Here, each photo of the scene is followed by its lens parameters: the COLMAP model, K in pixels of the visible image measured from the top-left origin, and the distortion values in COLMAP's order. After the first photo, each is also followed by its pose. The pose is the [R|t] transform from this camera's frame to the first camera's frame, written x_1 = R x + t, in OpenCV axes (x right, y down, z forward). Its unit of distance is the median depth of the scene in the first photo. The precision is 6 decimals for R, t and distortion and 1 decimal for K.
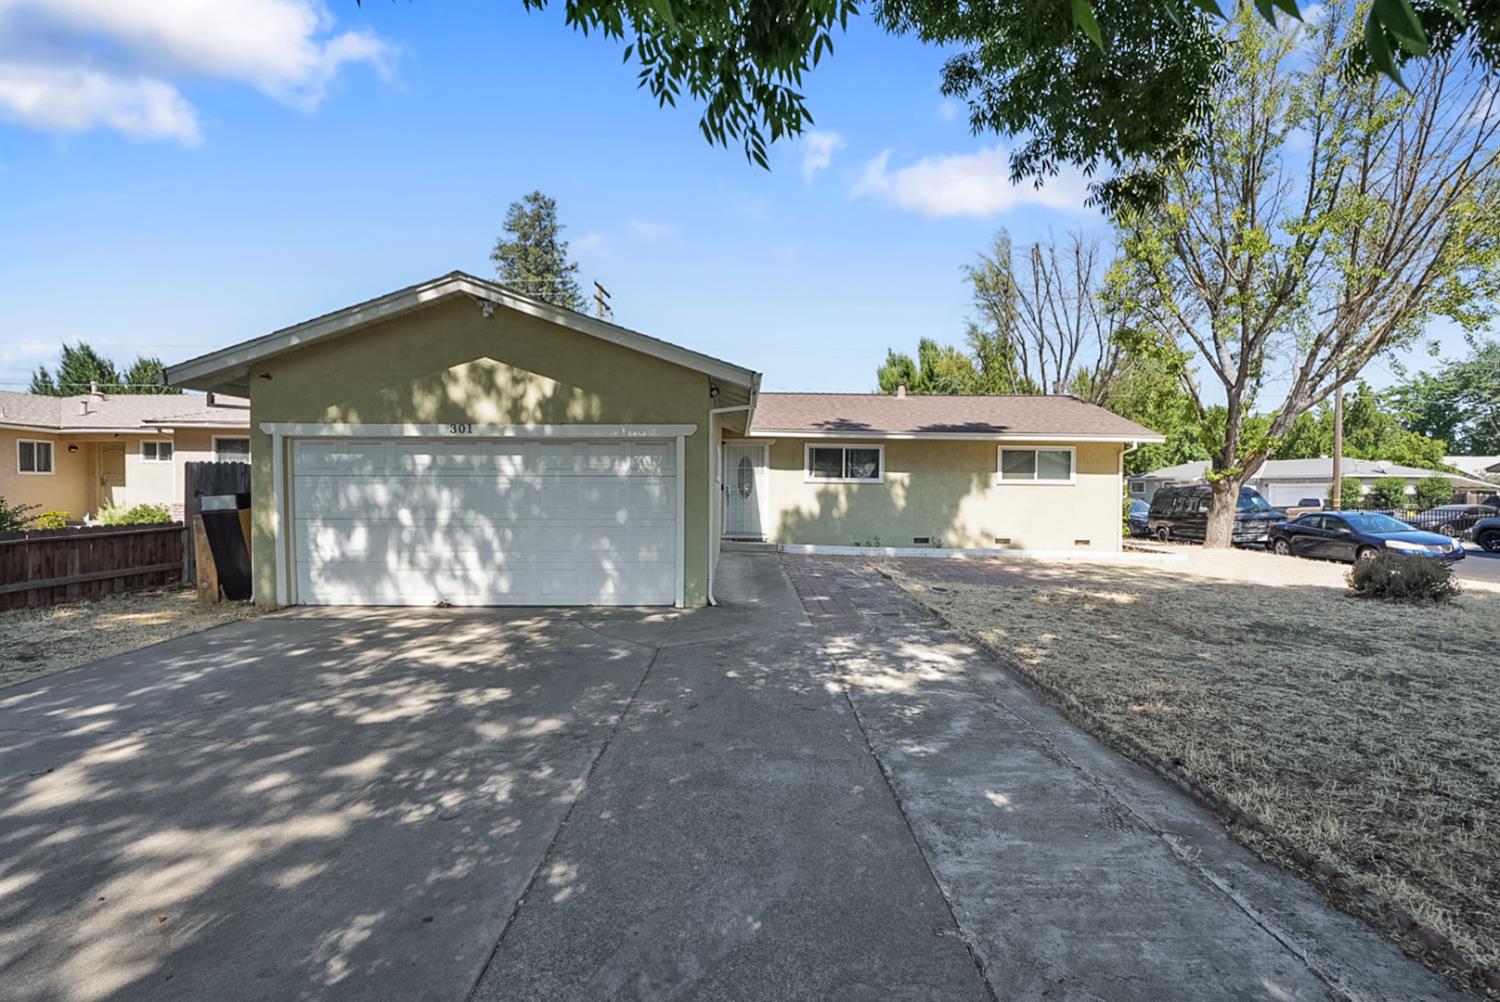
lens RADIAL K [[671.7, 0, 747.2], [0, 671.7, 500.8], [0, 0, 1]] dist [0.000822, 0.000016]
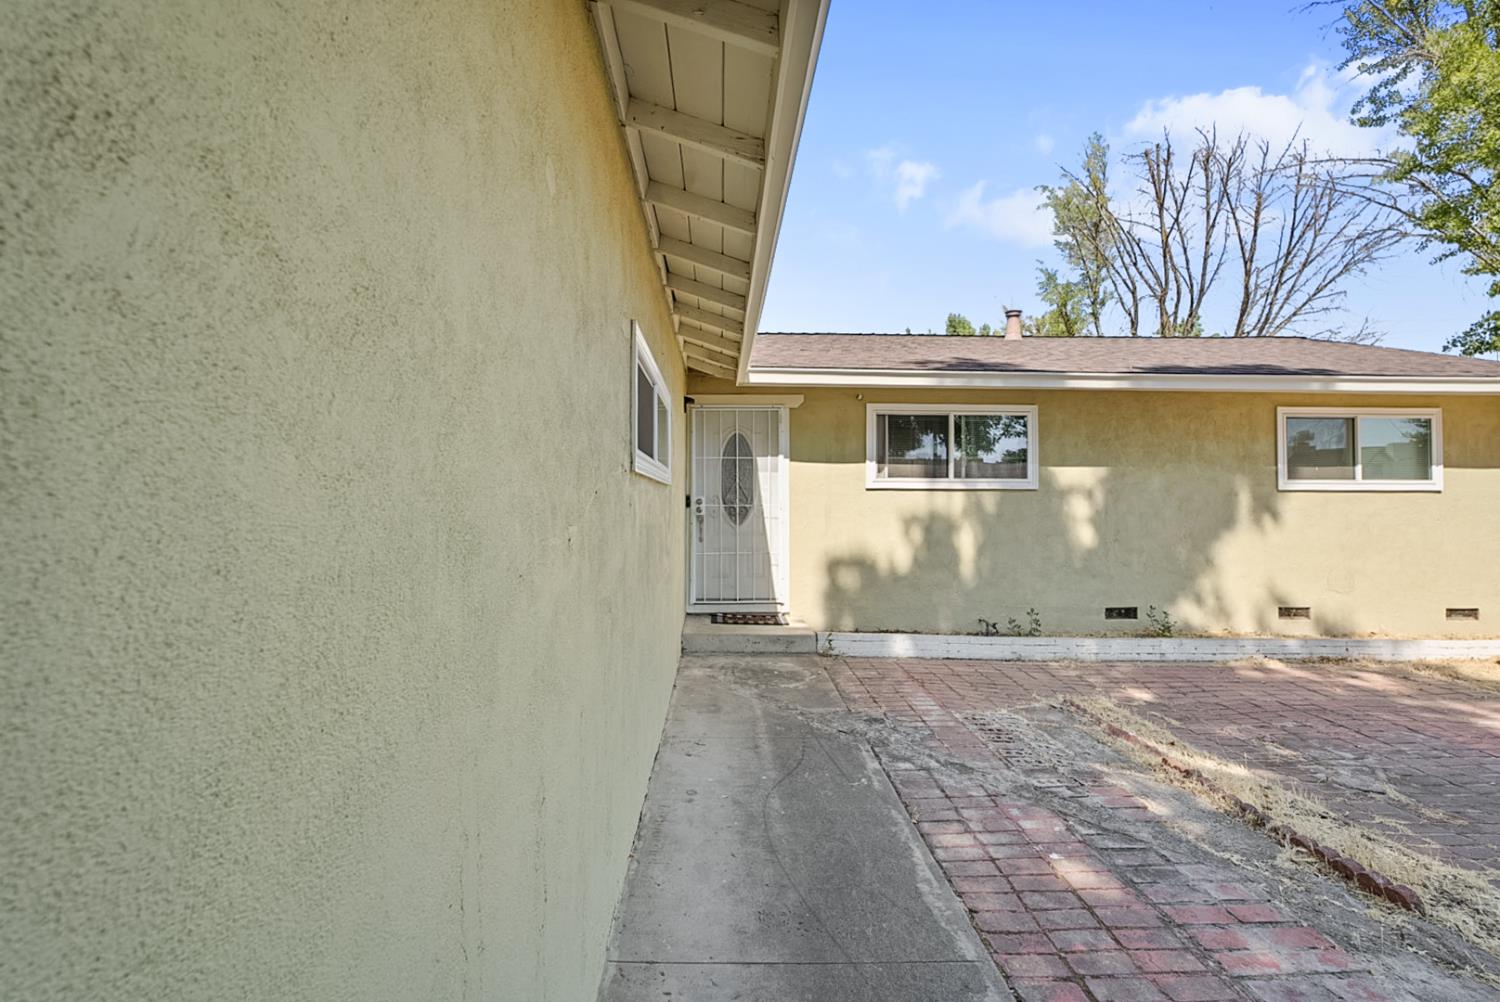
lens RADIAL K [[671.7, 0, 749.7], [0, 671.7, 499.9], [0, 0, 1]] dist [0.000822, 0.000016]
pose [[0.999700, -0.006984, 0.023494, -0.005862], [0.007457, 0.999770, -0.020116, -0.011649], [-0.023348, 0.020285, 0.999522, 0.544720]]
